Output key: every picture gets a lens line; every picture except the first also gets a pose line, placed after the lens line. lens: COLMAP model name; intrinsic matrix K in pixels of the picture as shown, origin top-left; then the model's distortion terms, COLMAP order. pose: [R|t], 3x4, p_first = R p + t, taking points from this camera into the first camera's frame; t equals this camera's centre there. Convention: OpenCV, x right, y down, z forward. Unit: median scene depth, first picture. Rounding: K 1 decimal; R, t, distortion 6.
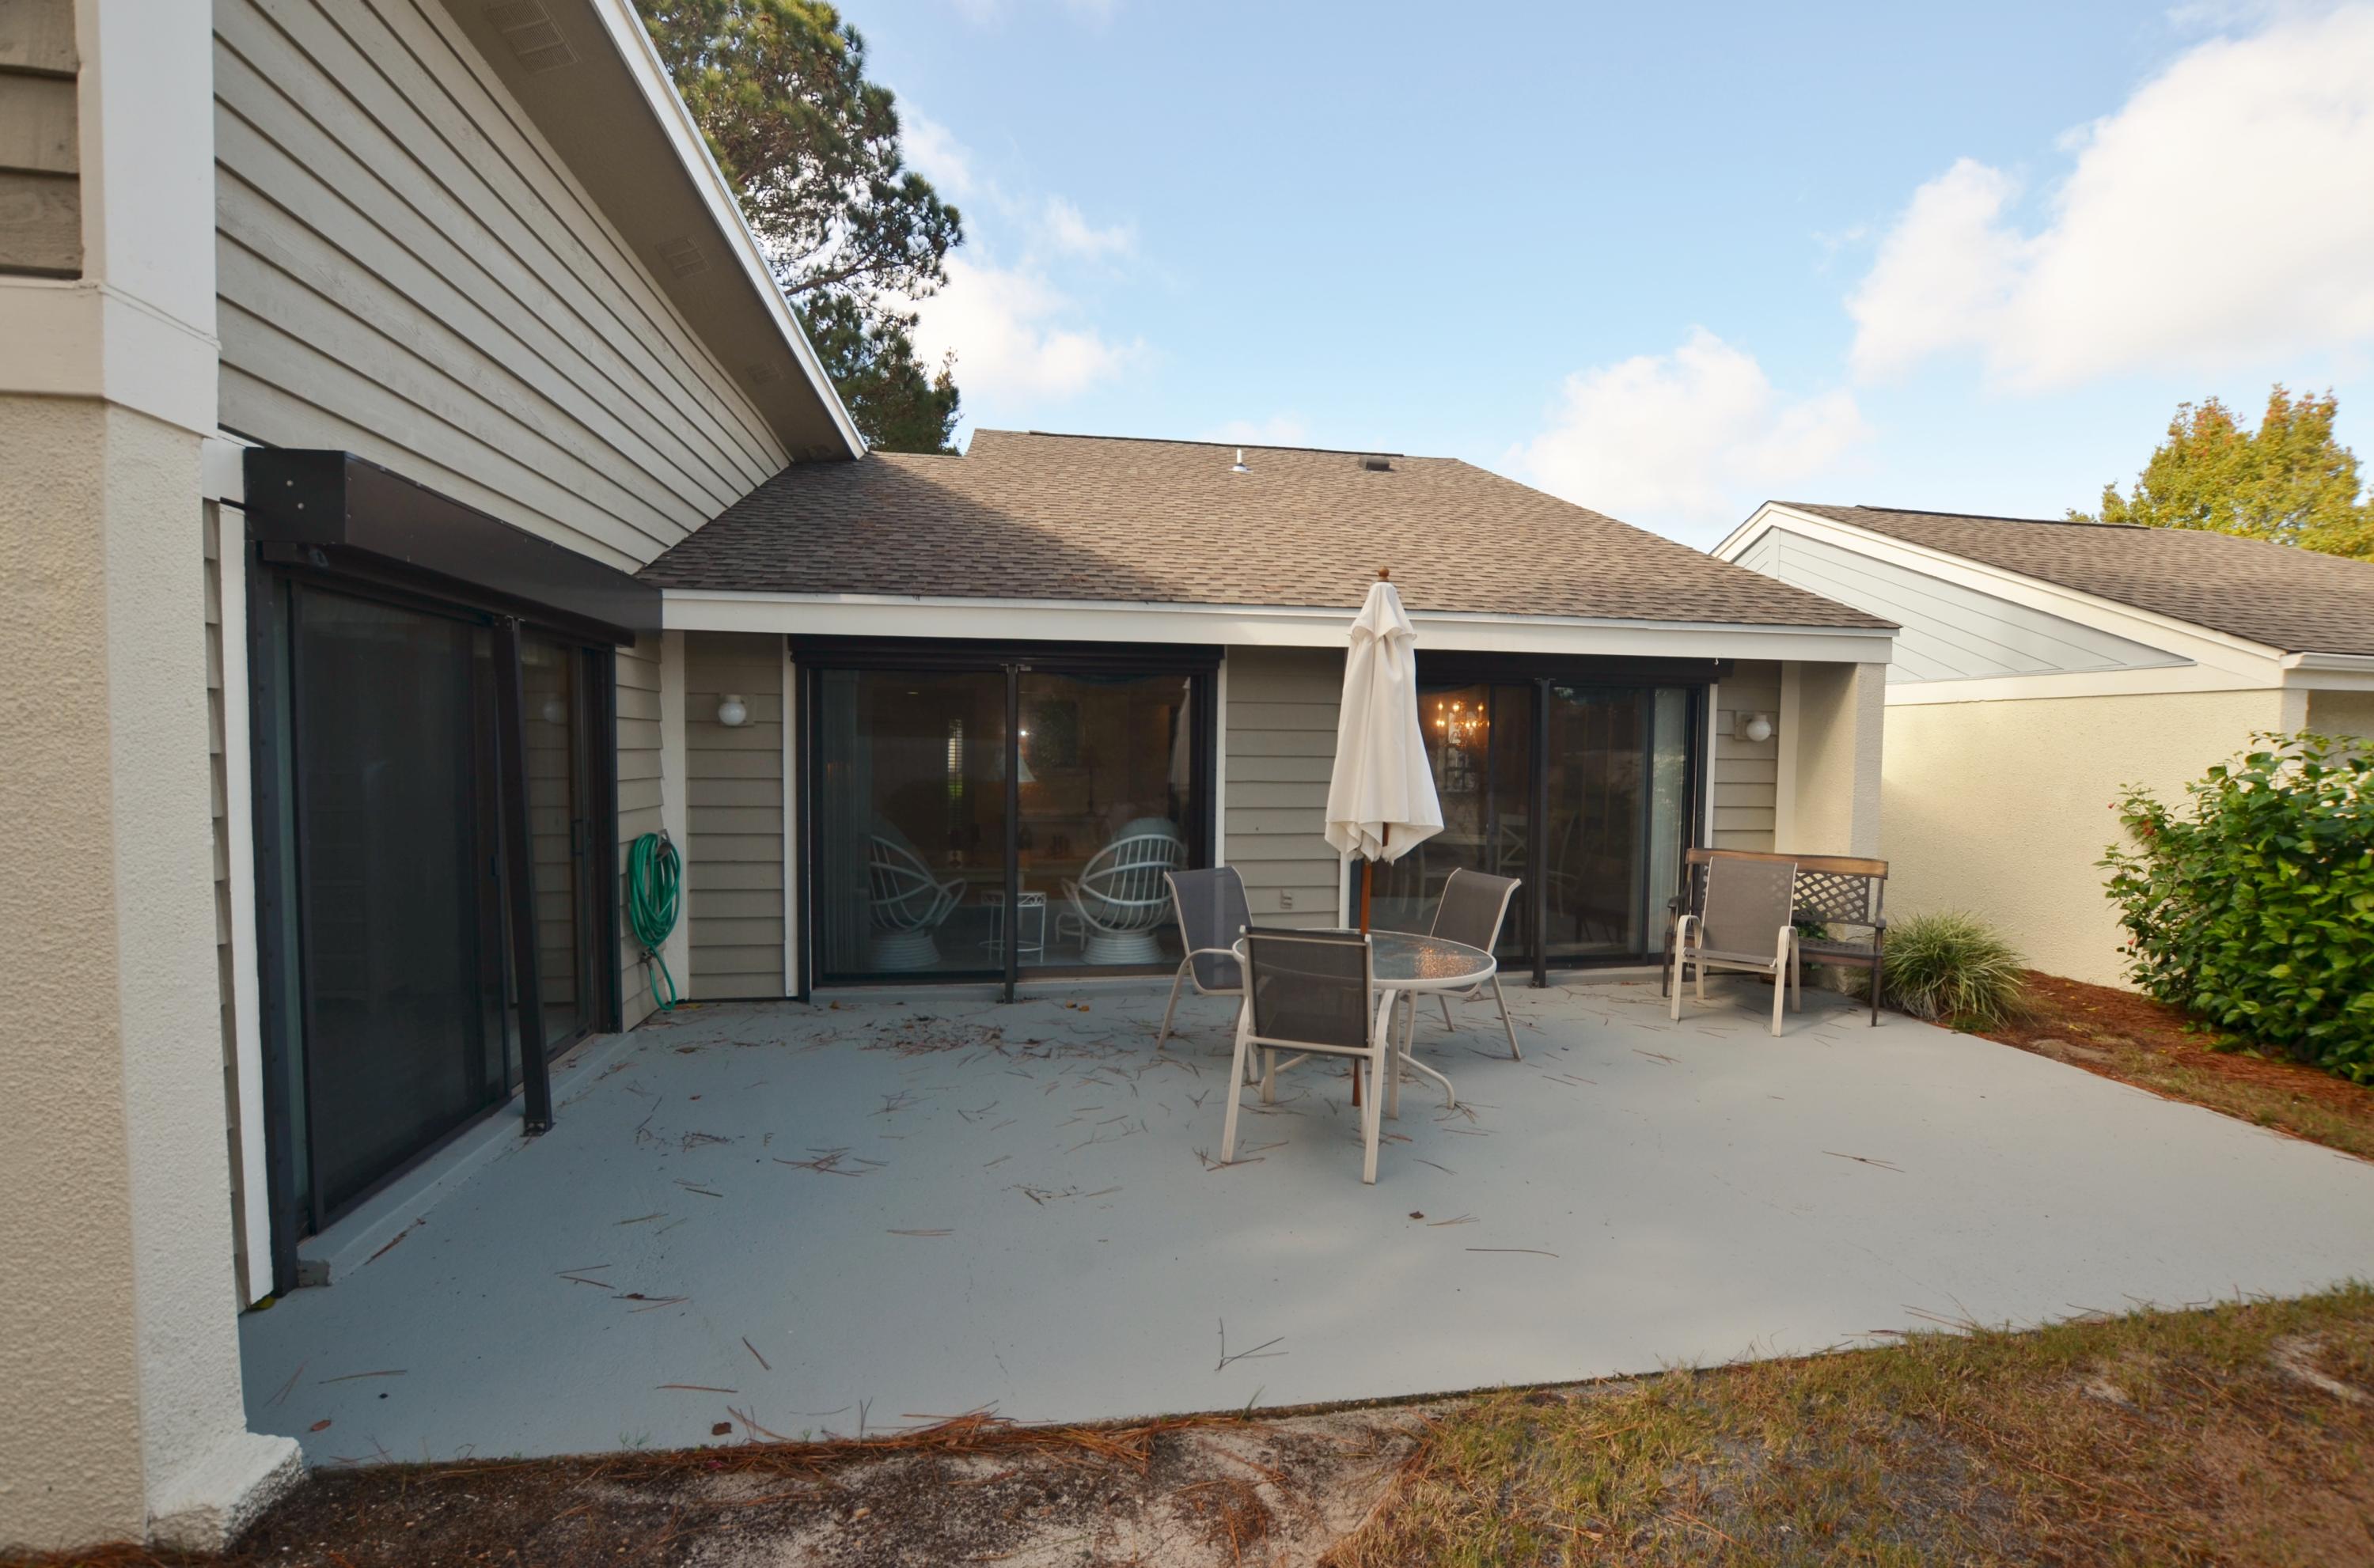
lens RADIAL K [[1048.5, 0, 1181.4], [0, 1048.5, 801.2], [0, 0, 1]] dist [-0.041169, 0.010357]
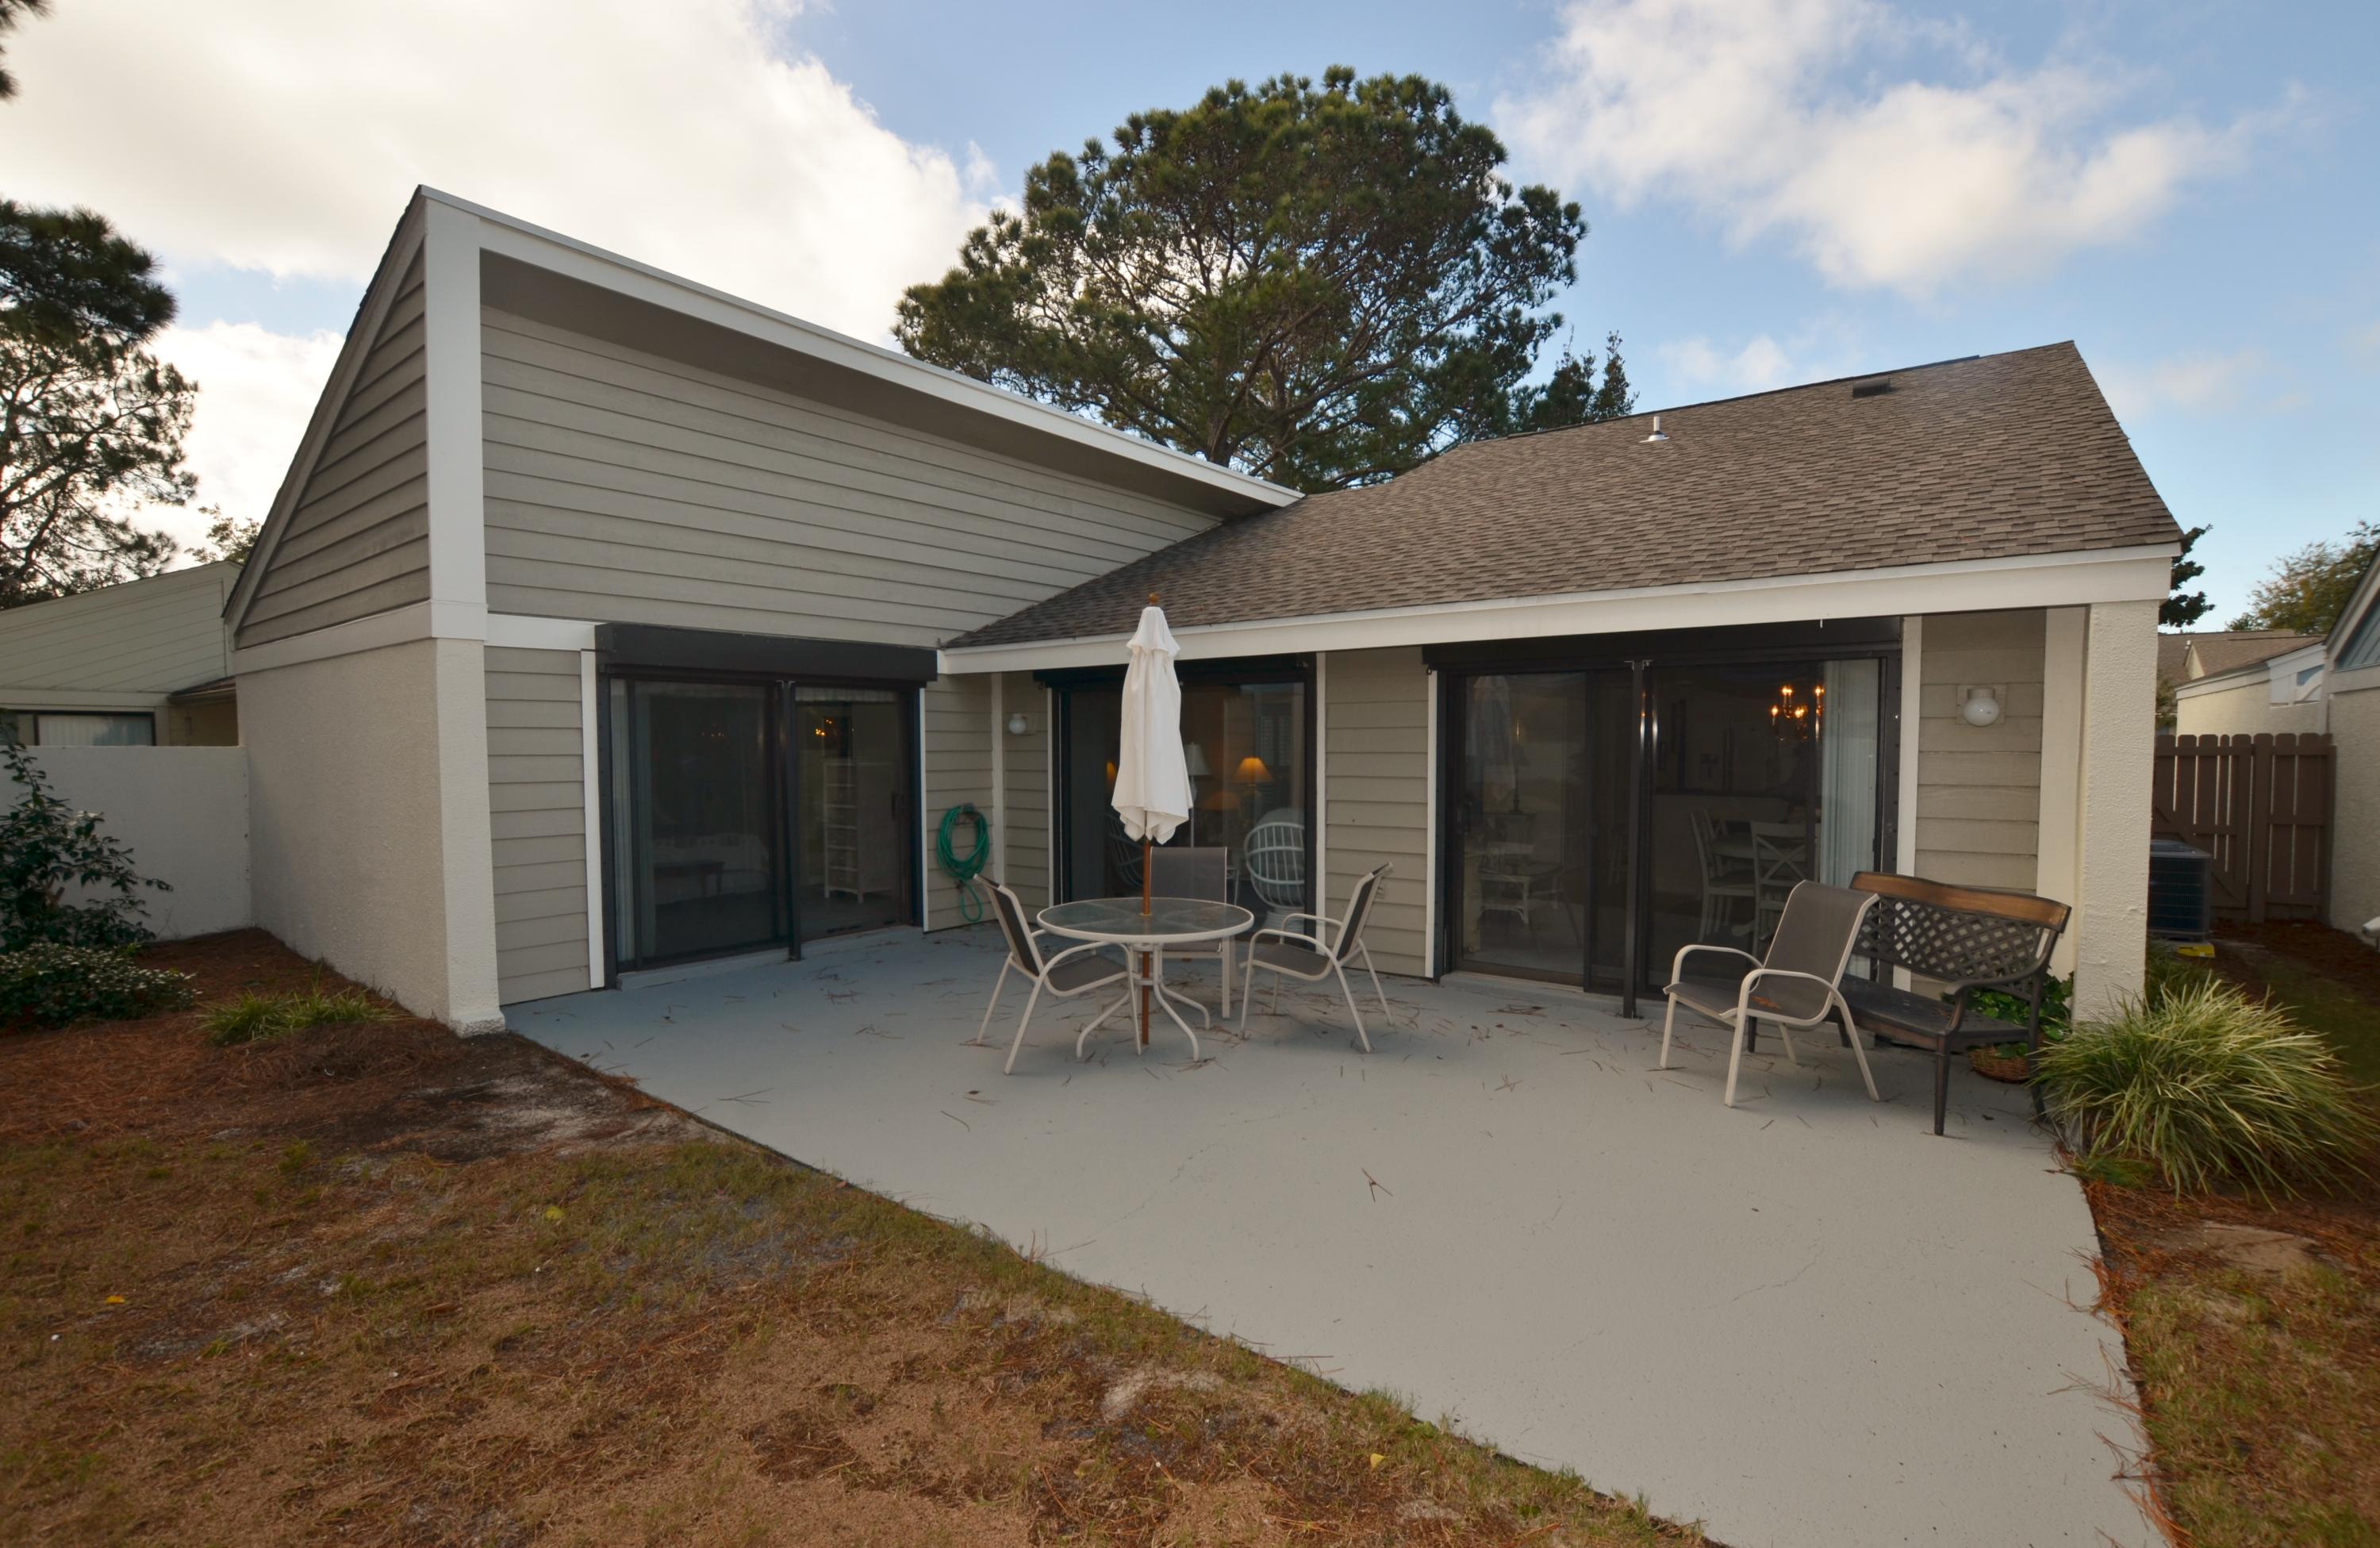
lens RADIAL K [[1056.8, 0, 1190.5], [0, 1056.8, 797.2], [0, 0, 1]] dist [-0.030249, -0.000239]
pose [[0.689597, 0.023213, -0.723821, 1.619459], [-0.026381, 0.999628, 0.006925, -0.001001], [0.723712, 0.014320, 0.689953, 0.292944]]
